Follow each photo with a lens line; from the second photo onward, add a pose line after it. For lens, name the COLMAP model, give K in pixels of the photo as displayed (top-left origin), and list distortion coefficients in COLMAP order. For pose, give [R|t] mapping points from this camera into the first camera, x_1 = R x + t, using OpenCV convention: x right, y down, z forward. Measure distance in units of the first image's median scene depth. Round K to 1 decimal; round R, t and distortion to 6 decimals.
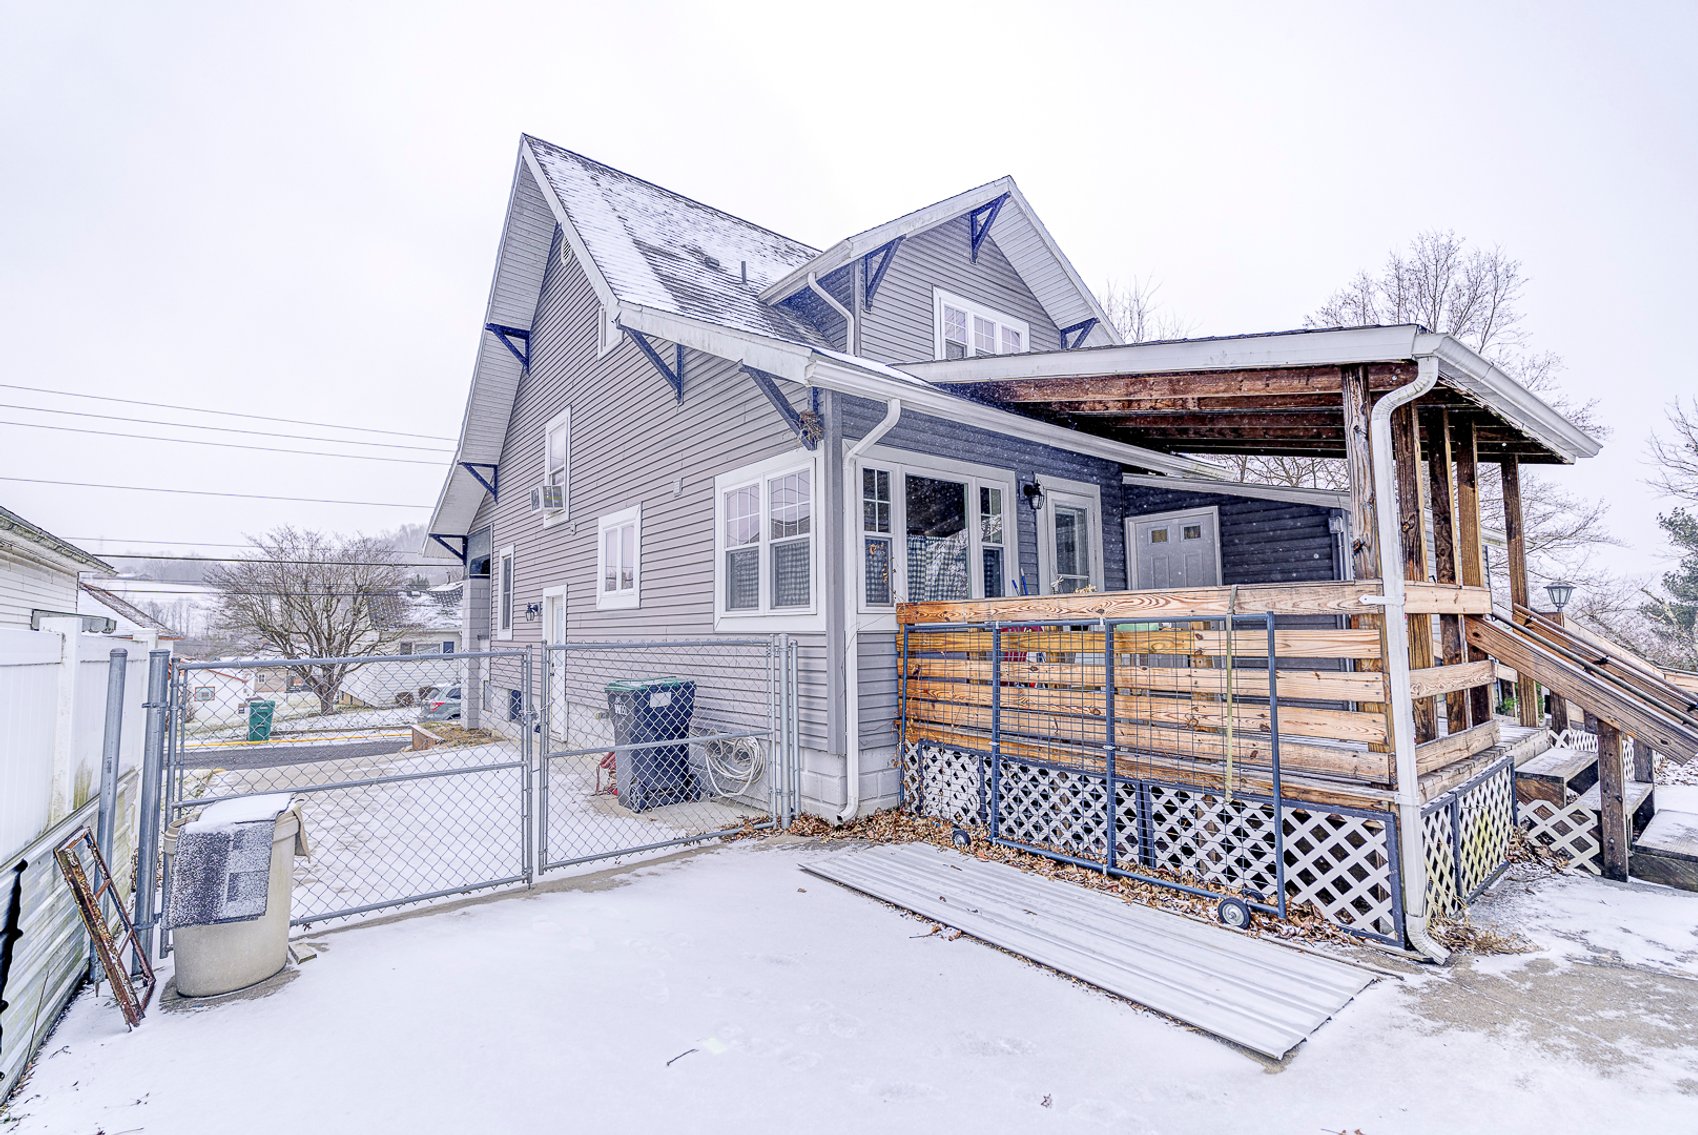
lens RADIAL K [[753.7, 0, 854.0], [0, 753.7, 565.2], [0, 0, 1]] dist [-0.003131, 0.000921]
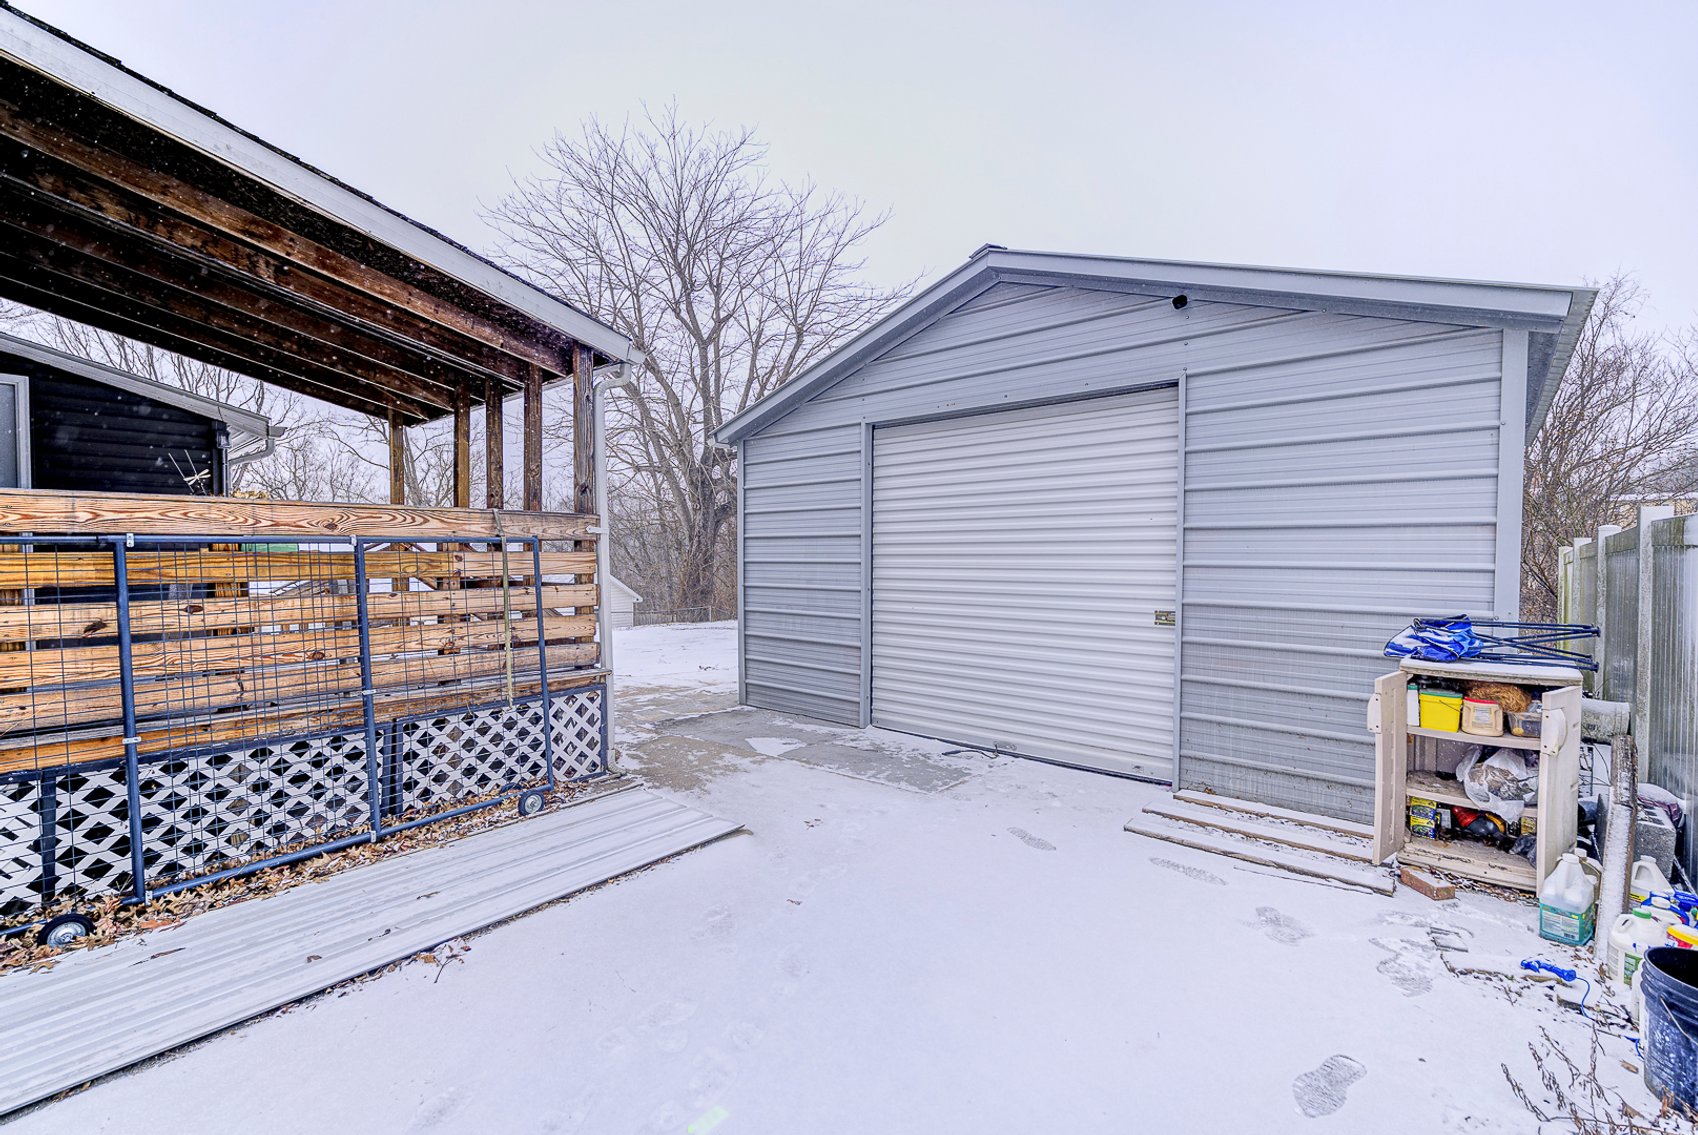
lens RADIAL K [[753.7, 0, 846.5], [0, 753.7, 566.6], [0, 0, 1]] dist [-0.003131, 0.000921]
pose [[-0.209414, -0.010256, 0.977773, -0.616078], [-0.084270, 0.996414, -0.007597, 0.071610], [-0.974189, -0.083988, -0.209527, 0.720723]]
